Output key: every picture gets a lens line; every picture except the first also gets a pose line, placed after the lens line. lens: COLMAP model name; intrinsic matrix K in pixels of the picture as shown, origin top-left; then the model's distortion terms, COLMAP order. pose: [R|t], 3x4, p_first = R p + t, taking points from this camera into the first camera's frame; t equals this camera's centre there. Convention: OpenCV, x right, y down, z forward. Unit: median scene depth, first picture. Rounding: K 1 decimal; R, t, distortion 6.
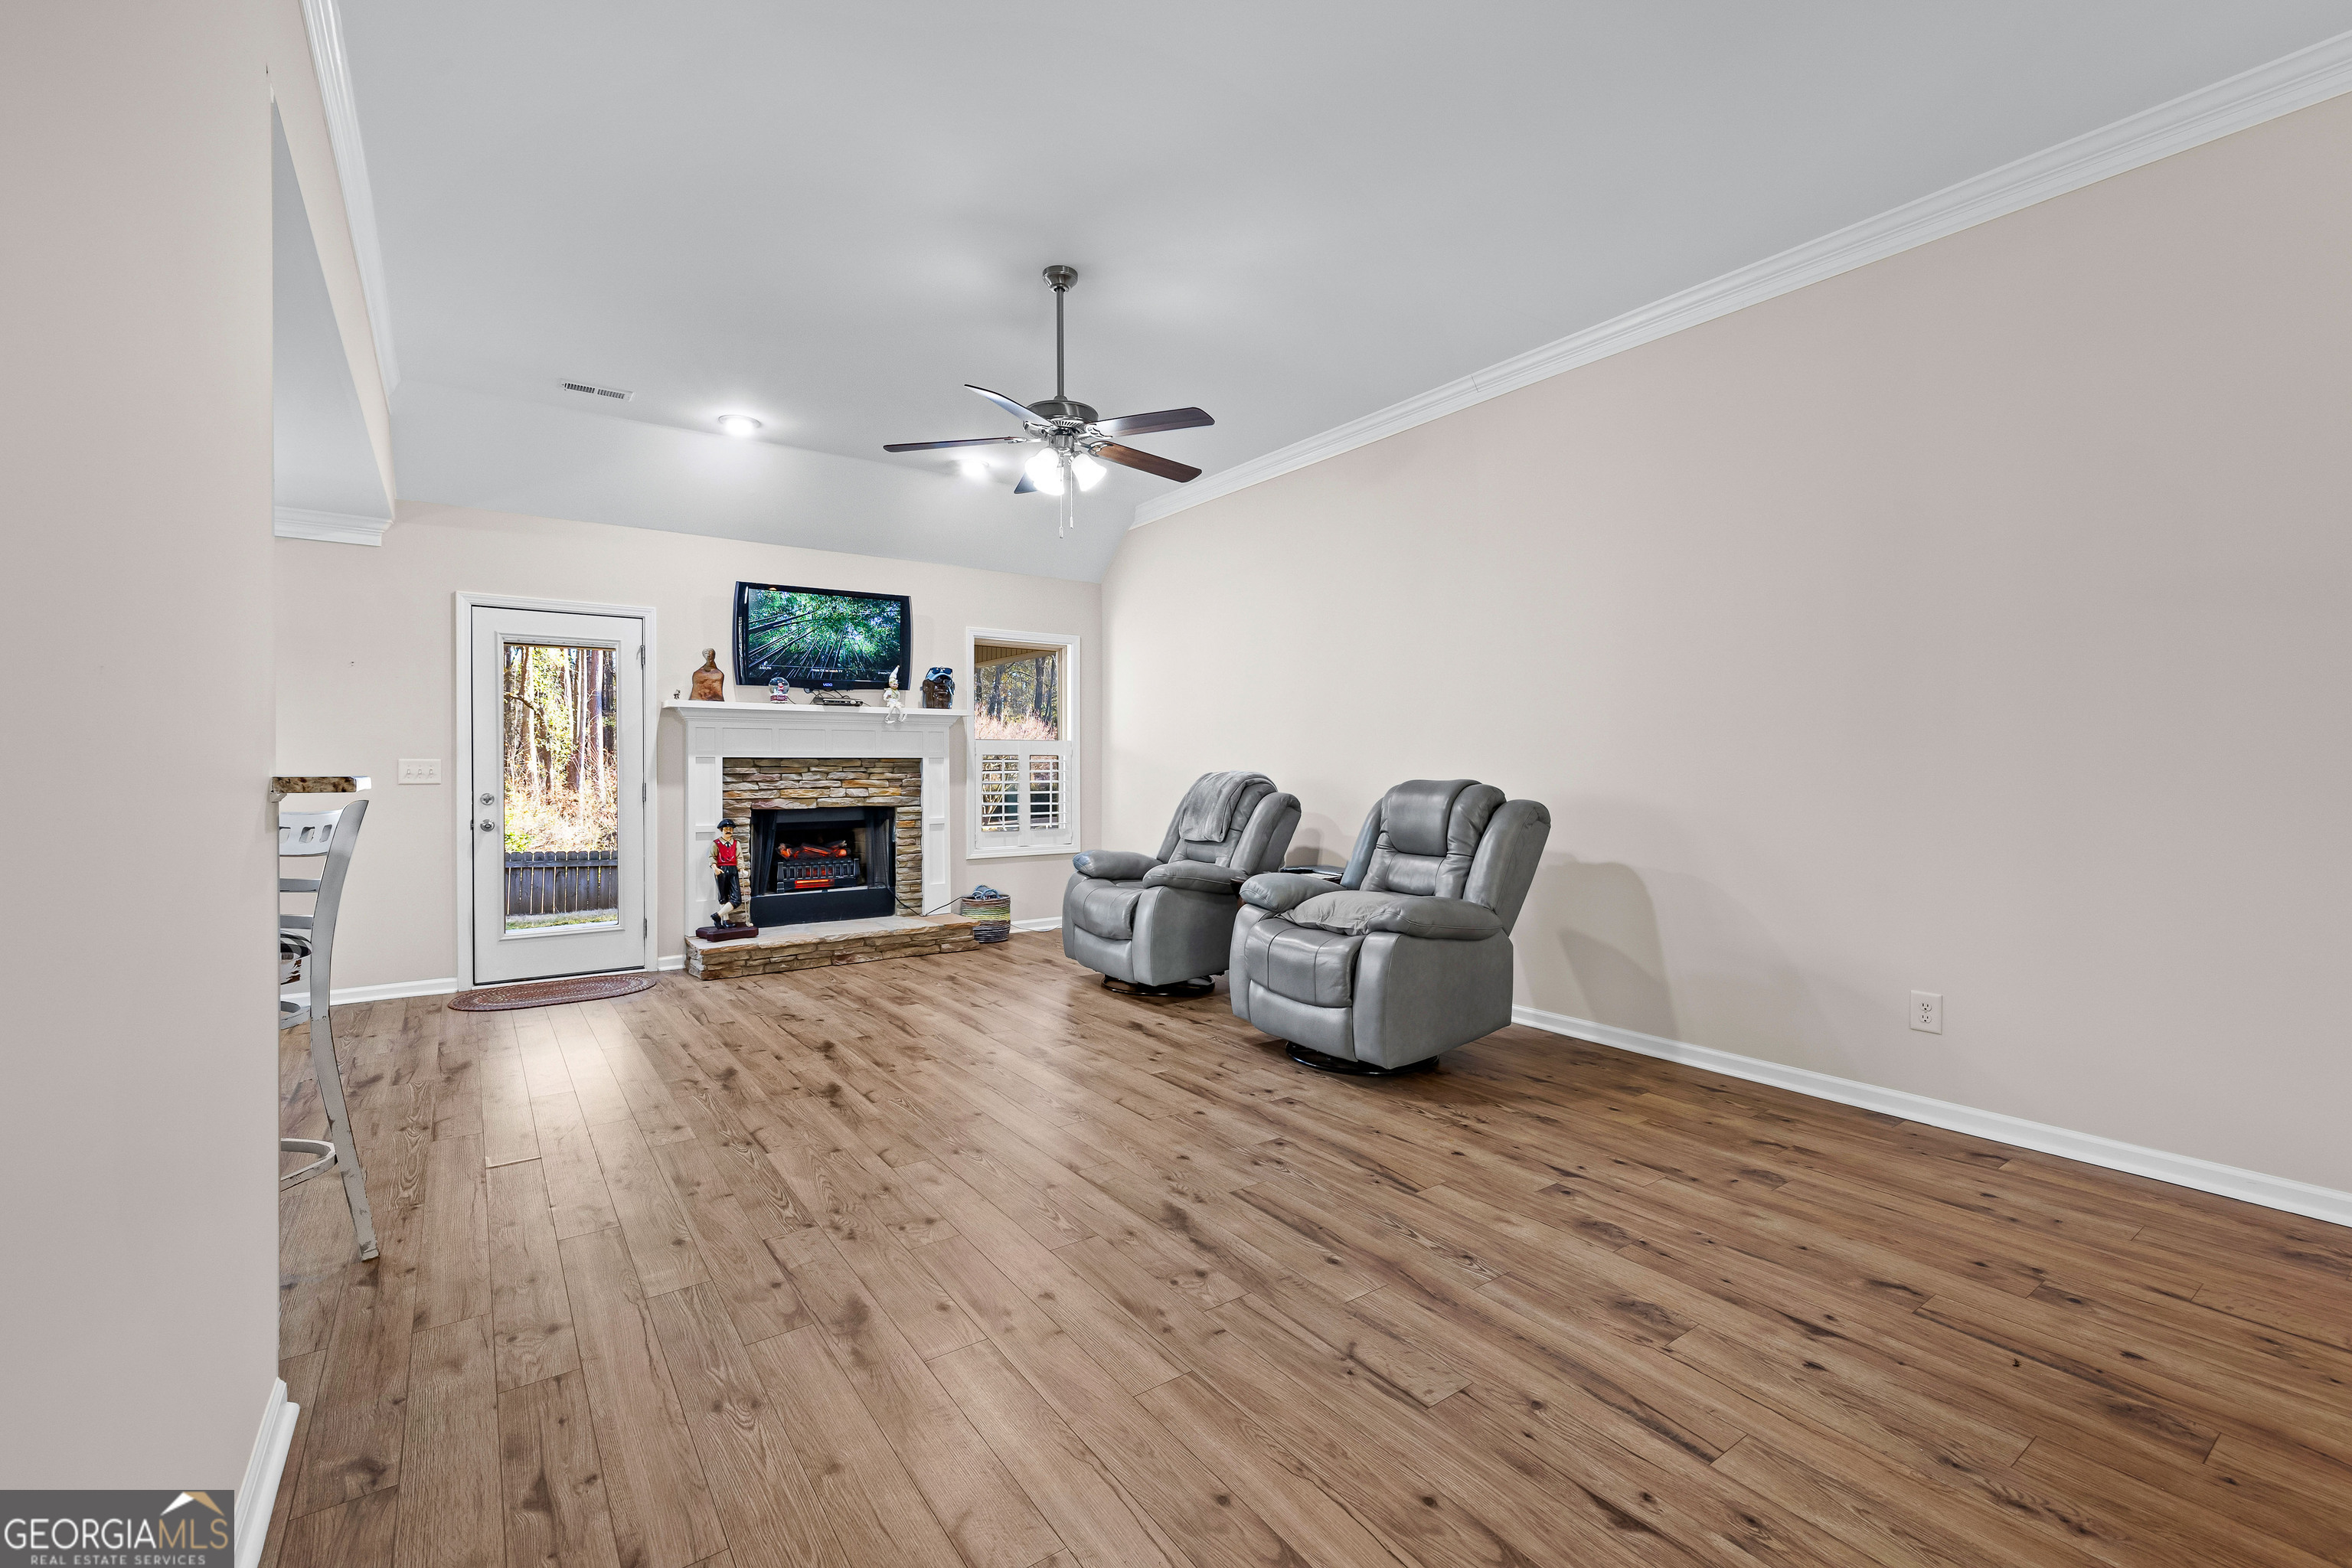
lens RADIAL K [[1005.1, 0, 1172.3], [0, 1005.1, 774.4], [0, 0, 1]] dist [0.002104, 0.000389]
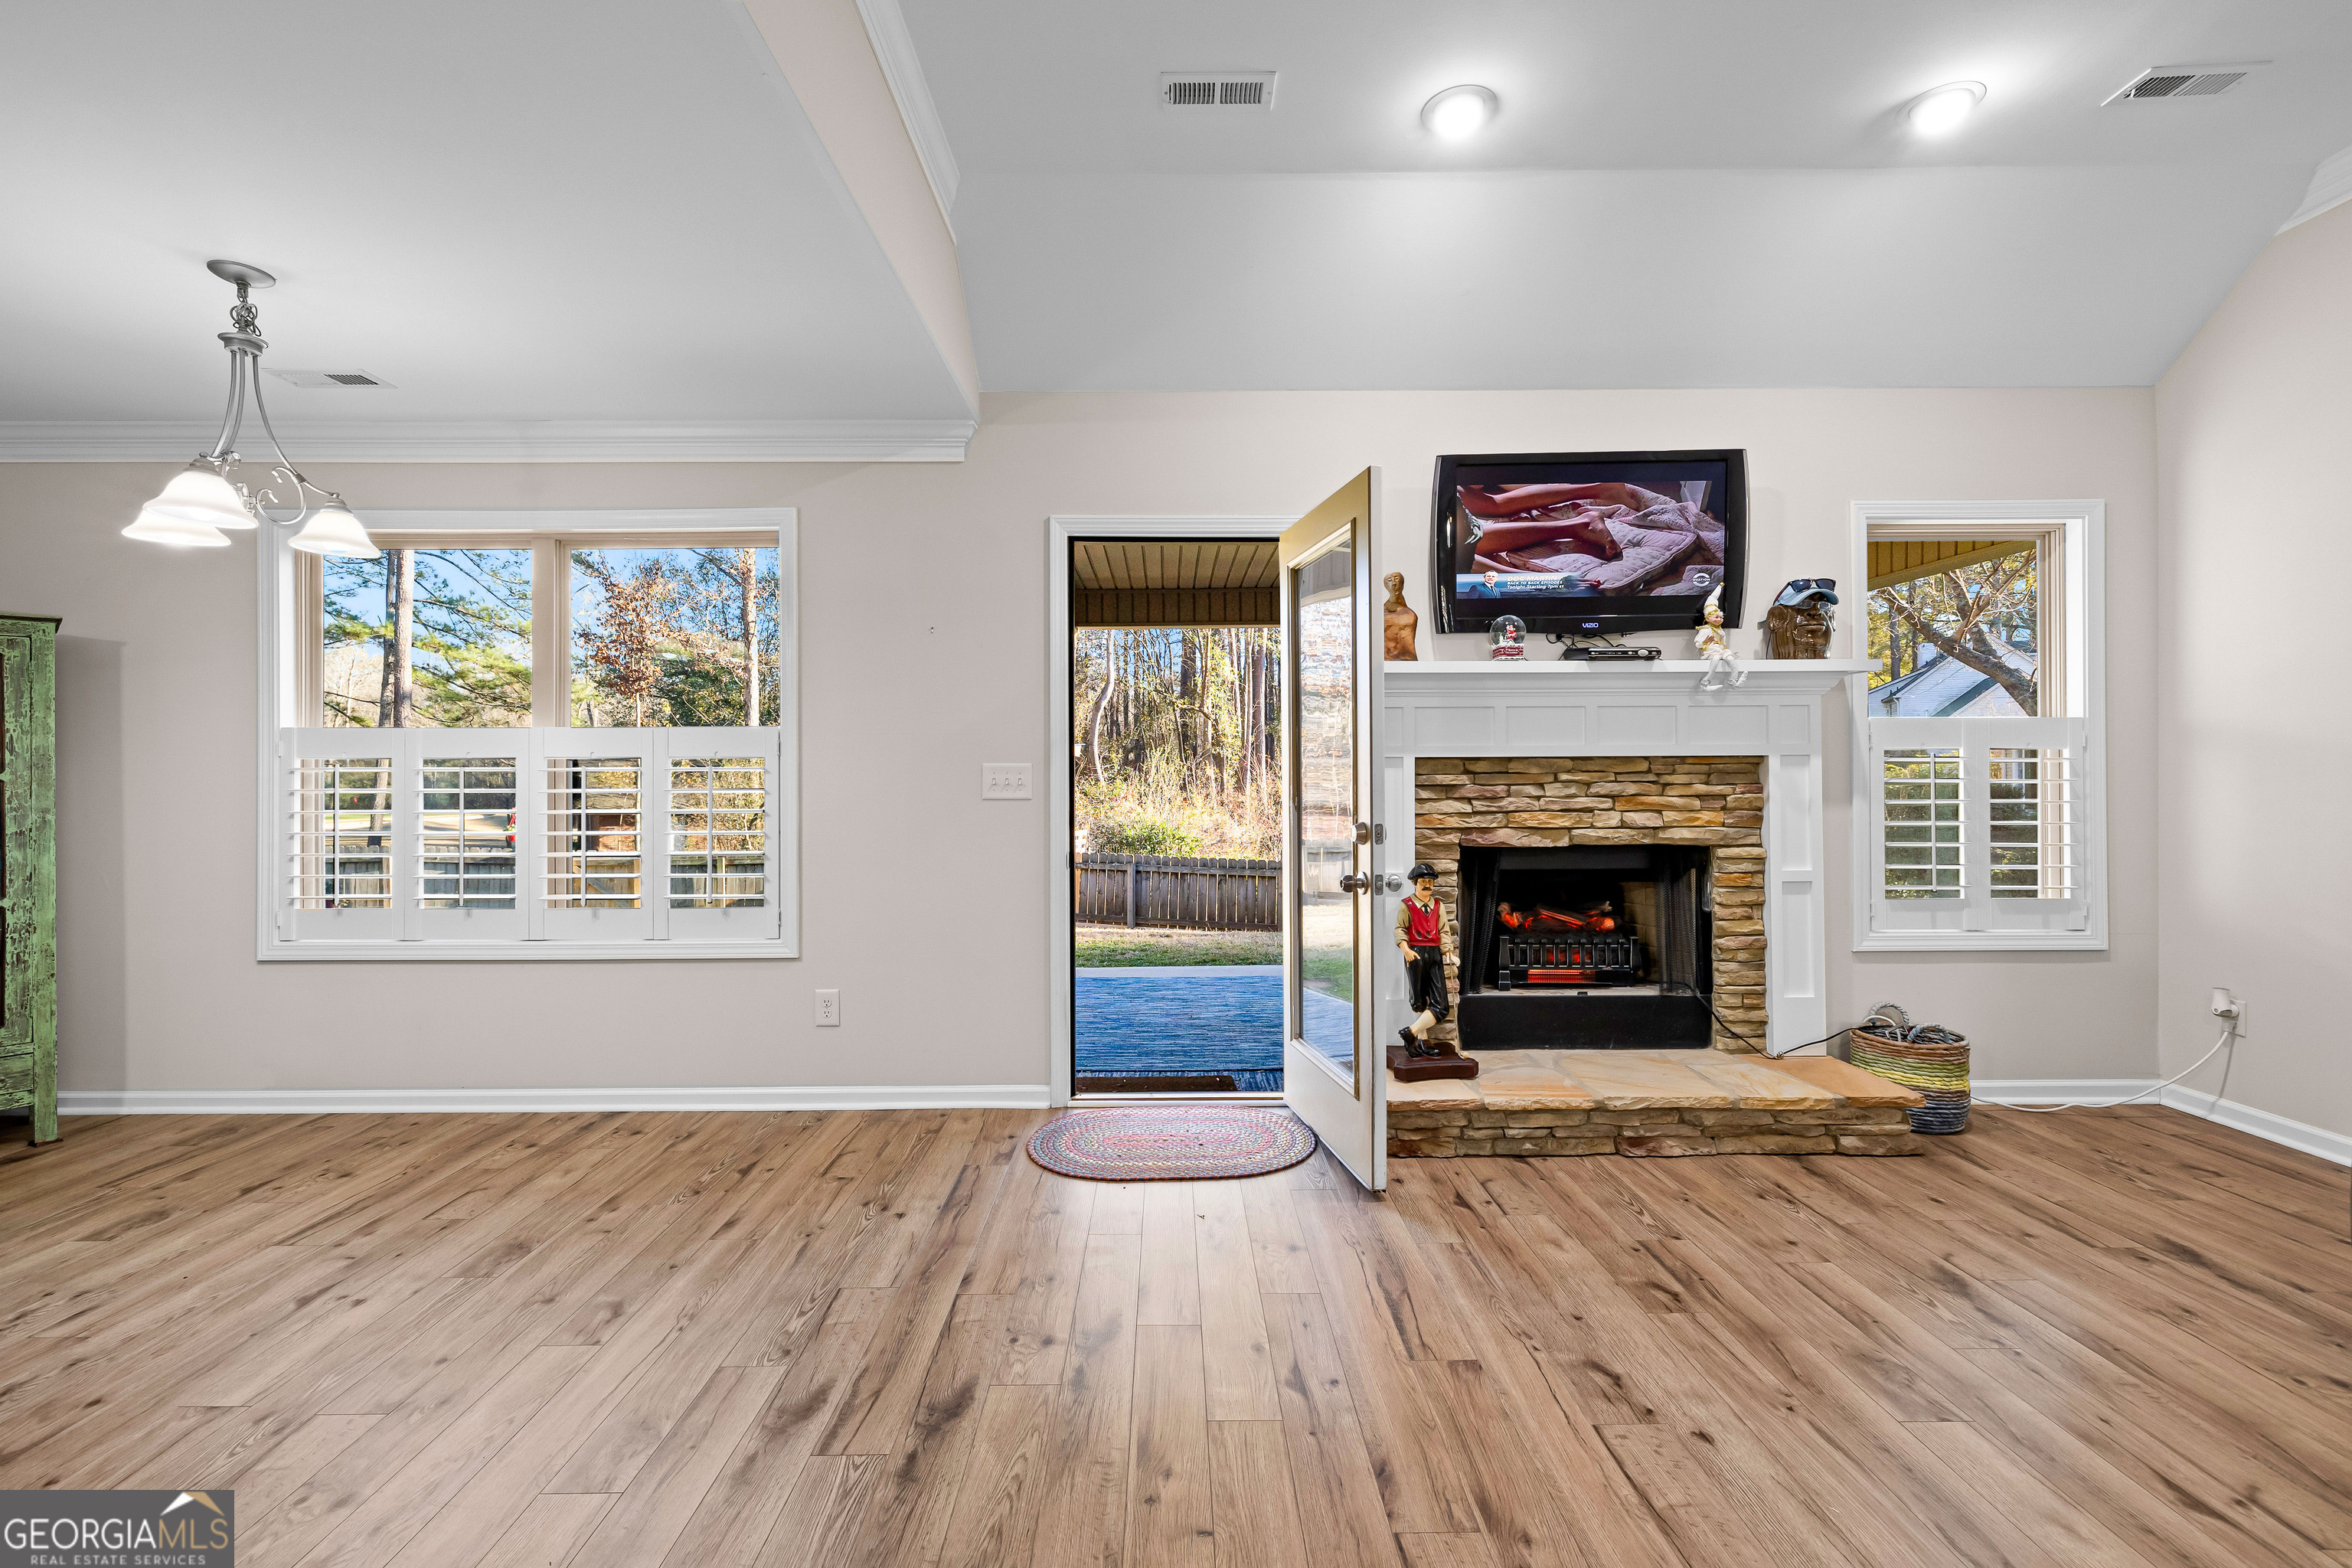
lens RADIAL K [[993.0, 0, 1168.7], [0, 993.0, 766.3], [0, 0, 1]] dist [-0.000284, 0.000524]
pose [[0.817010, -0.005189, -0.576599, -0.230983], [-0.001616, 0.999935, -0.011289, -0.004926], [0.576621, 0.010155, 0.816949, 0.444288]]
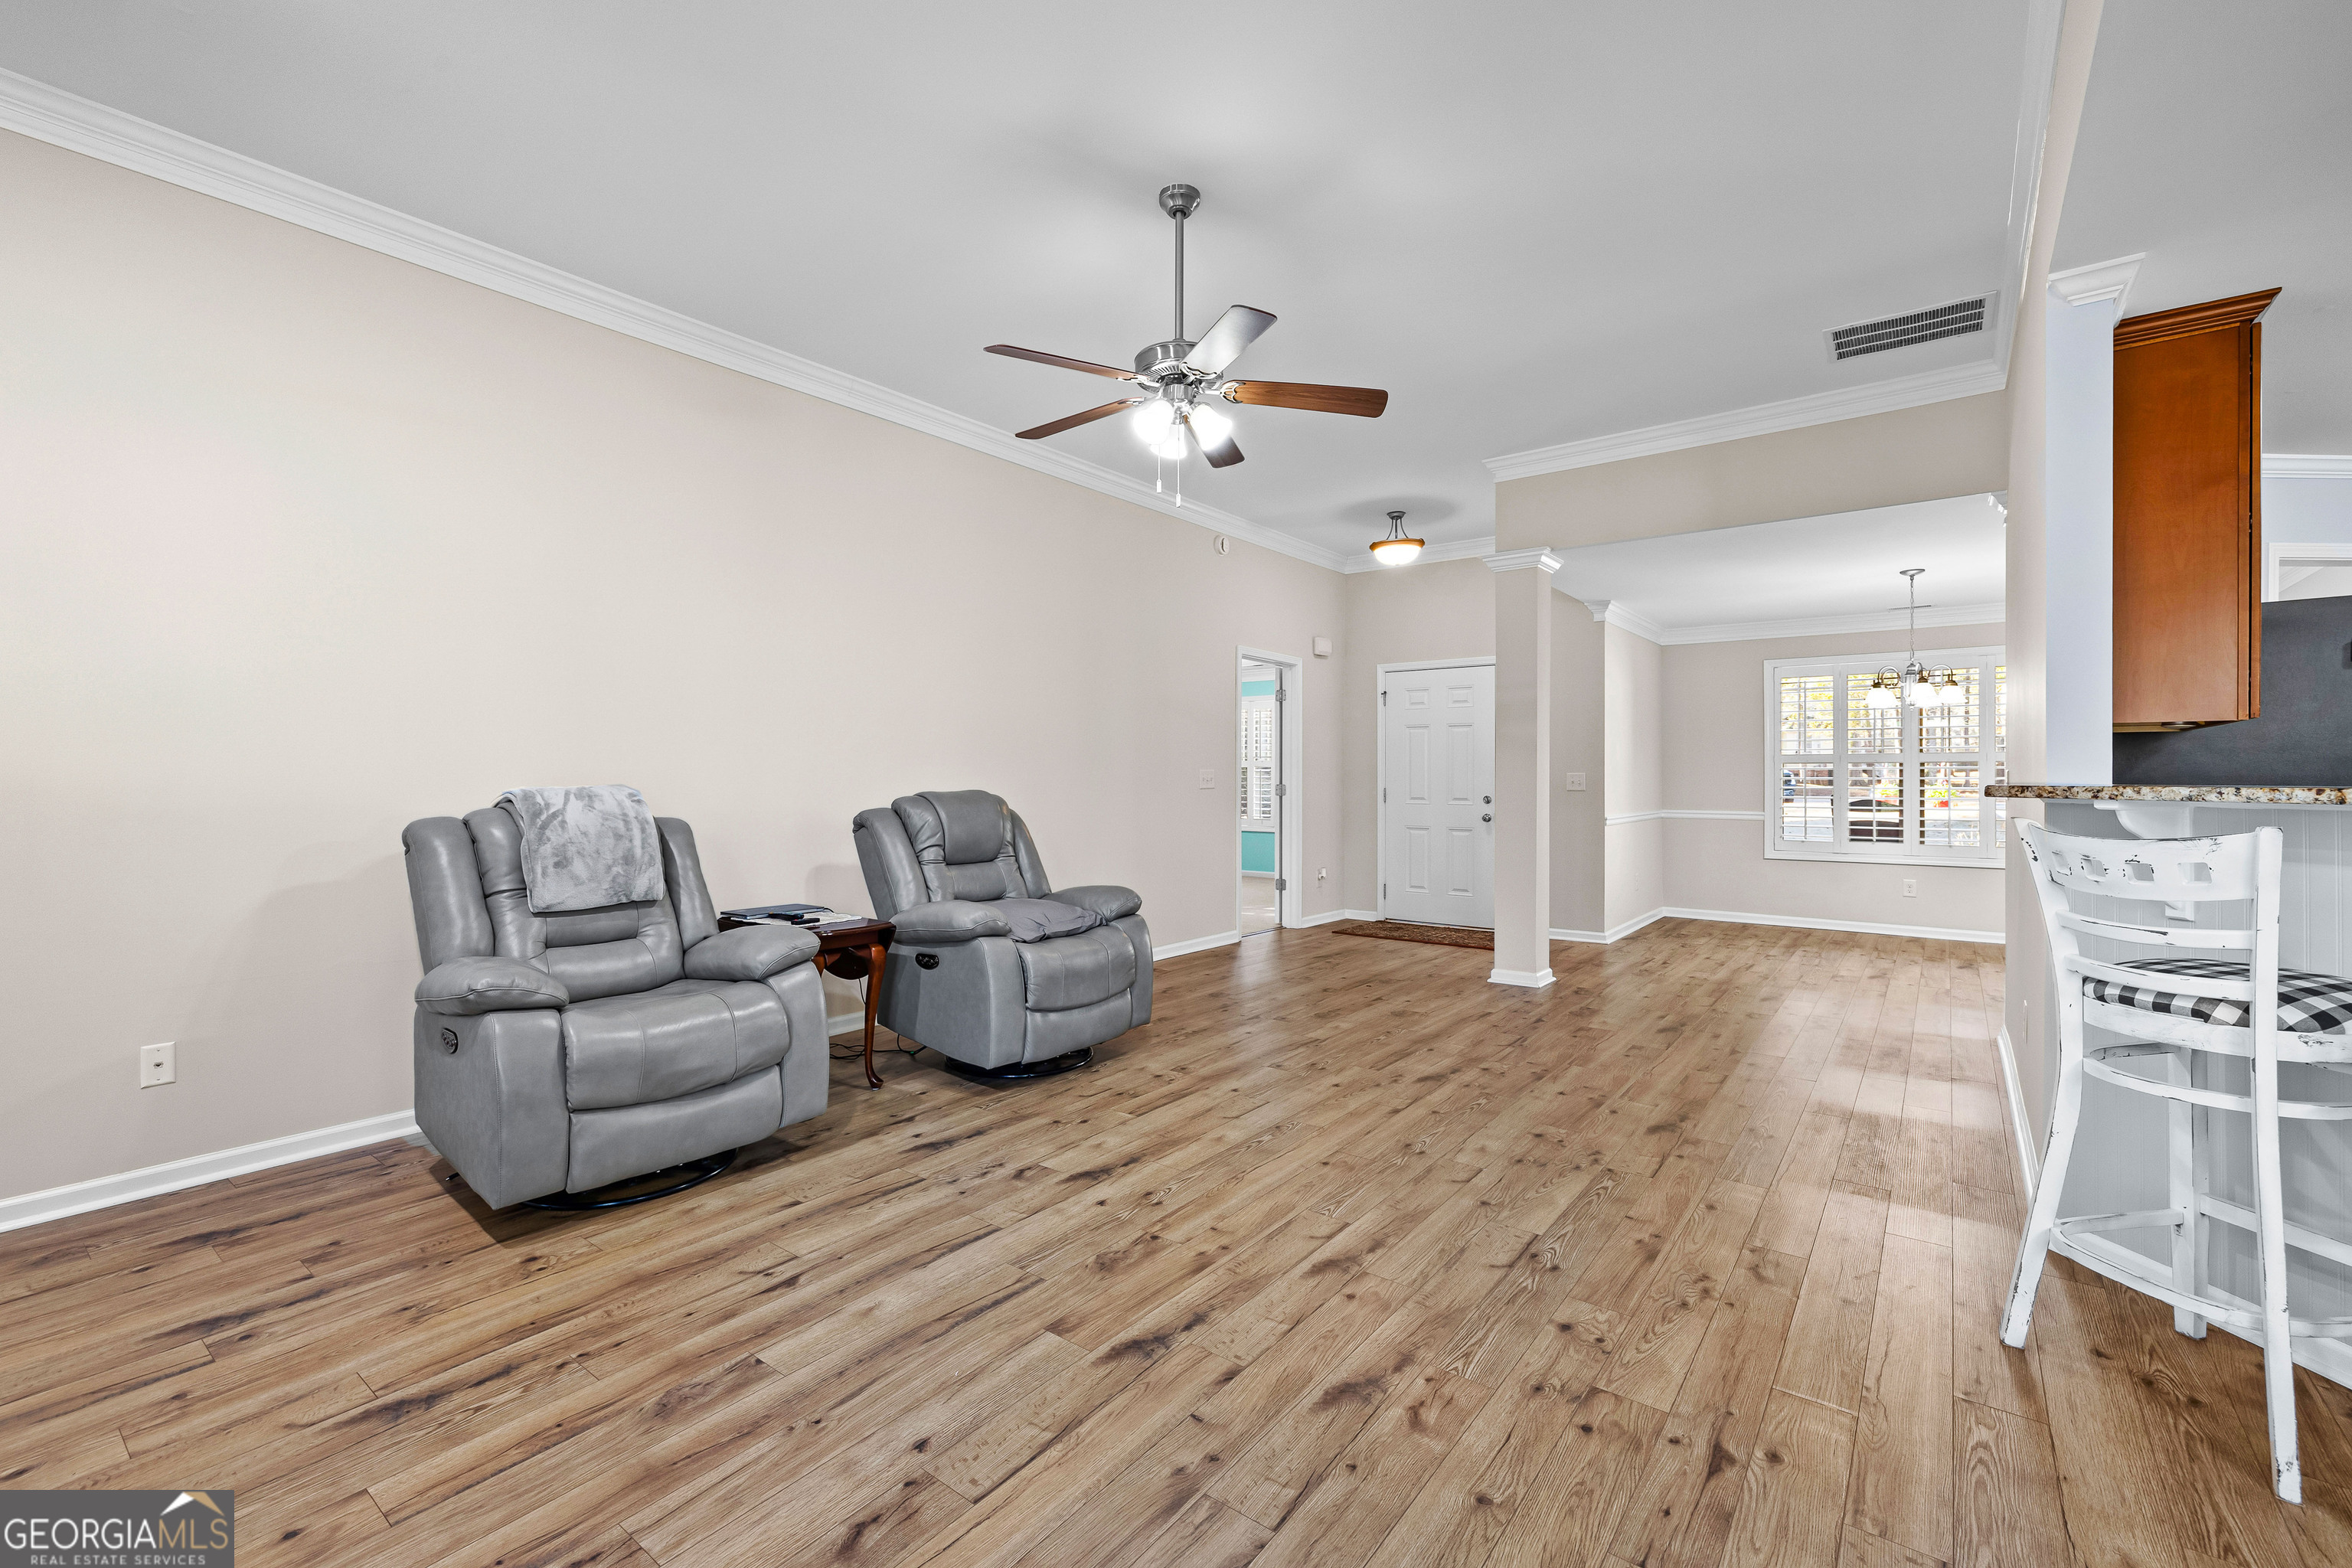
lens RADIAL K [[1005.1, 0, 1172.3], [0, 1005.1, 774.4], [0, 0, 1]] dist [0.002104, 0.000389]
pose [[-0.294285, 0.002297, 0.955715, -0.577758], [0.007603, 0.999971, -0.000062, -0.006698], [-0.955687, 0.007248, -0.294294, 0.793499]]
